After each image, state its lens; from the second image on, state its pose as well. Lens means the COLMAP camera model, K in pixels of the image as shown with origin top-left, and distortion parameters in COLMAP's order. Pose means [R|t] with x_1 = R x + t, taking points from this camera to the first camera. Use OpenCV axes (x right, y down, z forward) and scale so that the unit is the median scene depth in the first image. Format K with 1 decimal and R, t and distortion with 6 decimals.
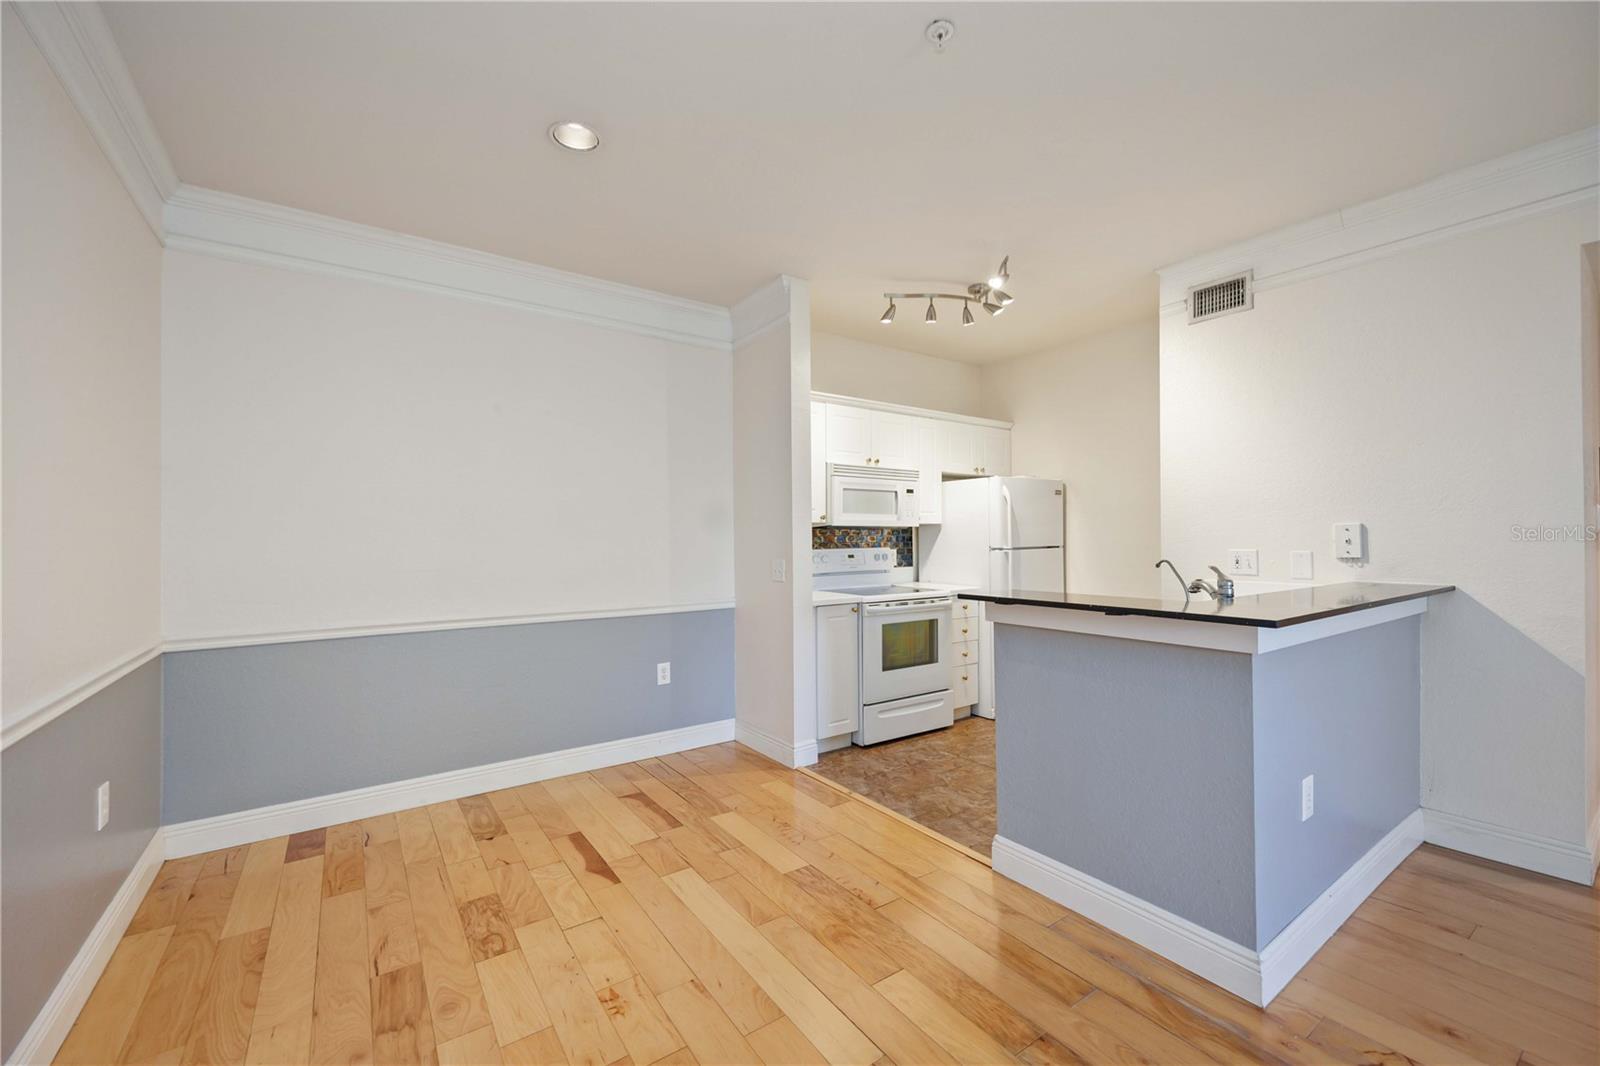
lens RADIAL K [[641.2, 0, 800.0], [0, 641.2, 533.0], [0, 0, 1]] dist [-0.000059, -0.000047]
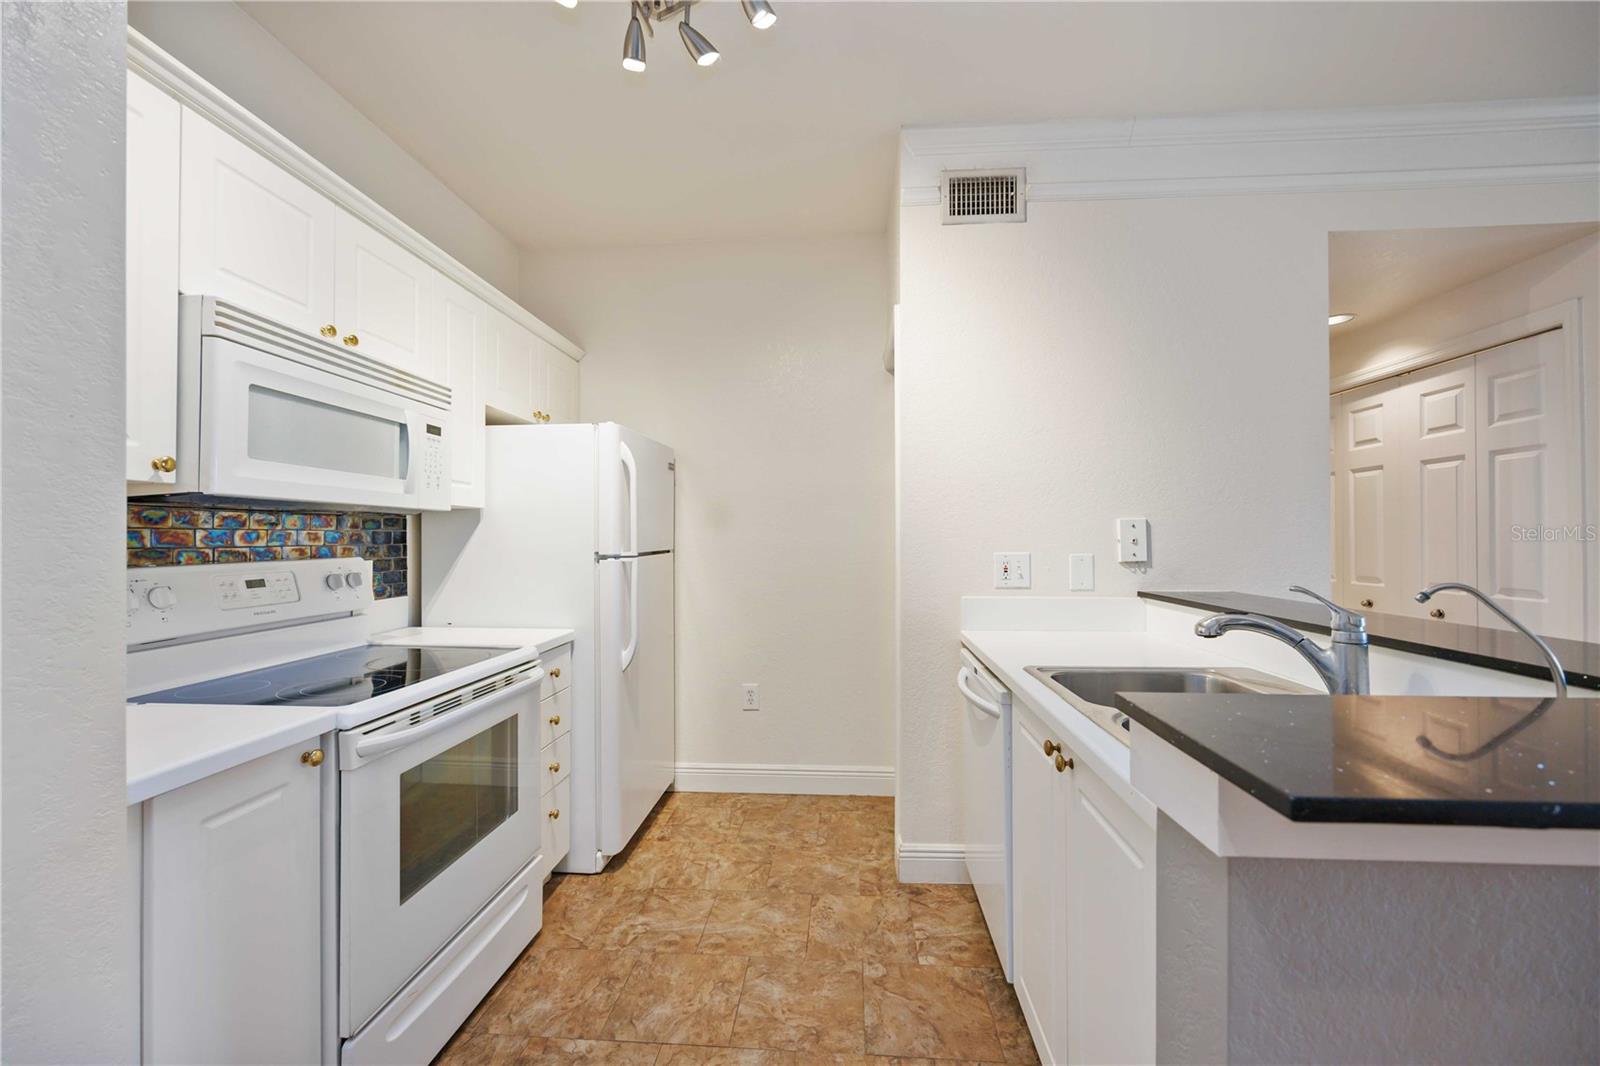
lens RADIAL K [[633.7, 0, 807.0], [0, 633.7, 533.9], [0, 0, 1]] dist [-0.001381, -0.000239]
pose [[0.632181, 0.008419, 0.774775, -0.003359], [-0.007146, 0.999962, -0.005035, 0.007050], [-0.774788, -0.002354, 0.632217, 0.533840]]
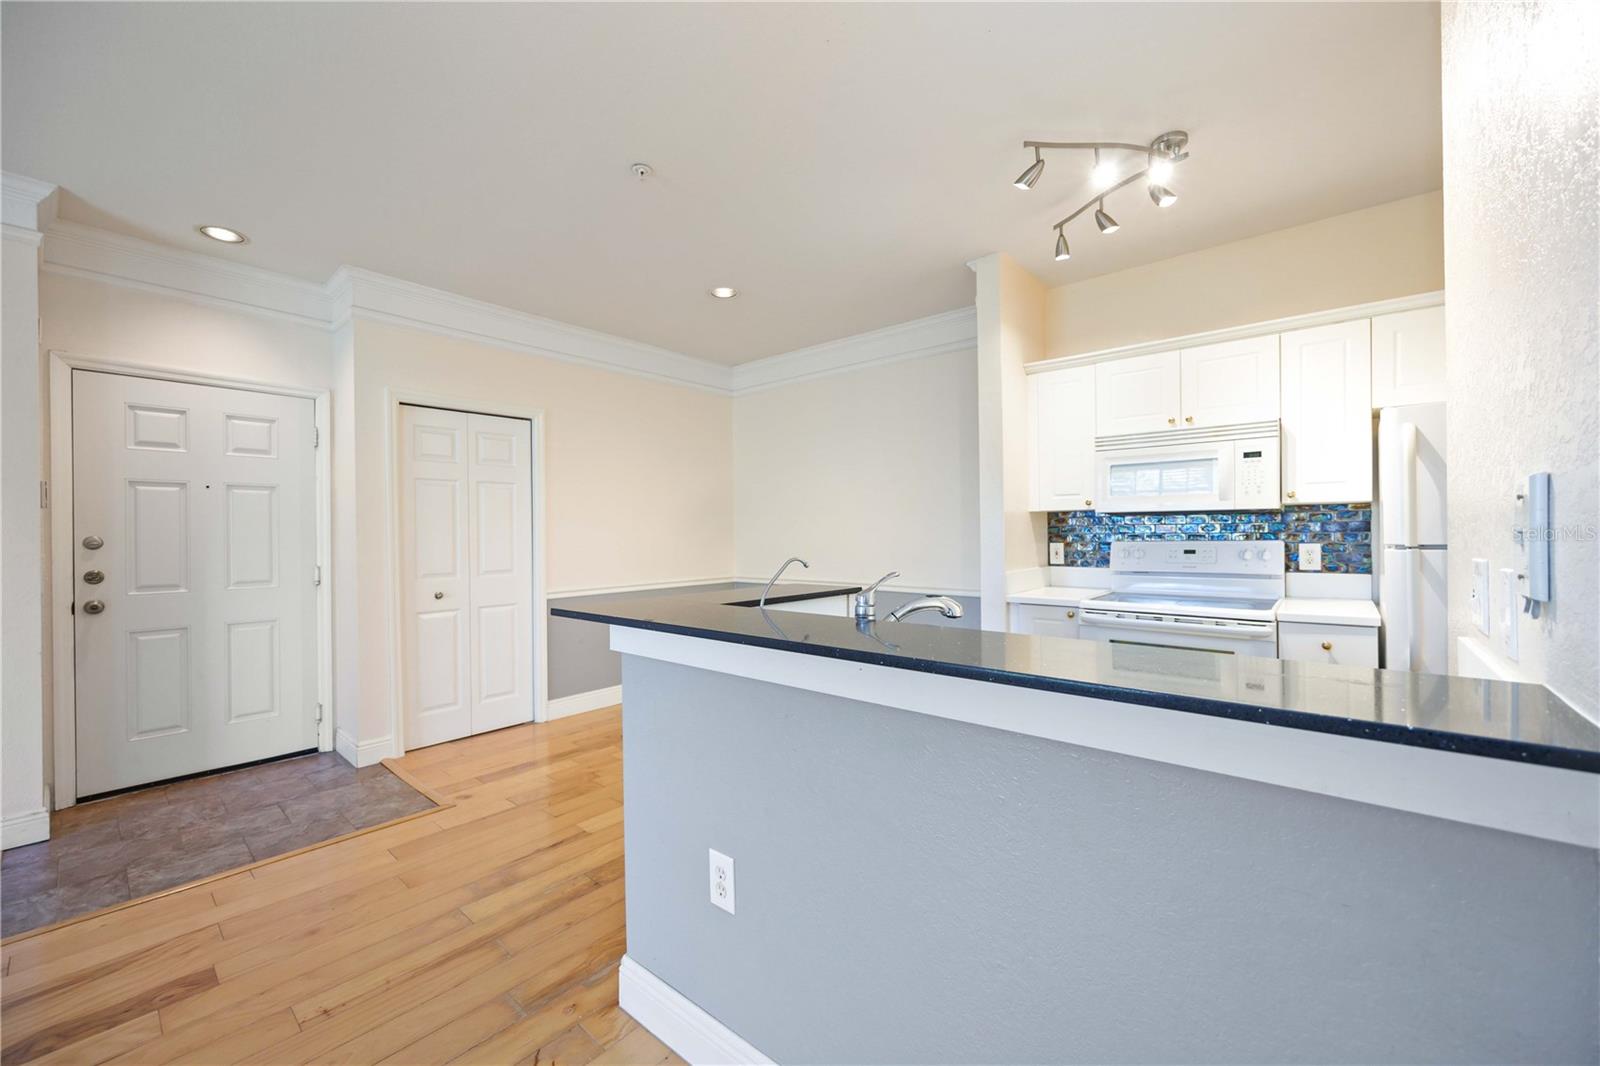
lens RADIAL K [[615.6, 0, 807.9], [0, 615.6, 532.8], [0, 0, 1]] dist [-0.001451, -0.000330]
pose [[0.268415, 0.003878, -0.963296, 0.662423], [0.016917, 0.999819, 0.008738, 0.000917], [0.963155, -0.018642, 0.268300, 0.402260]]
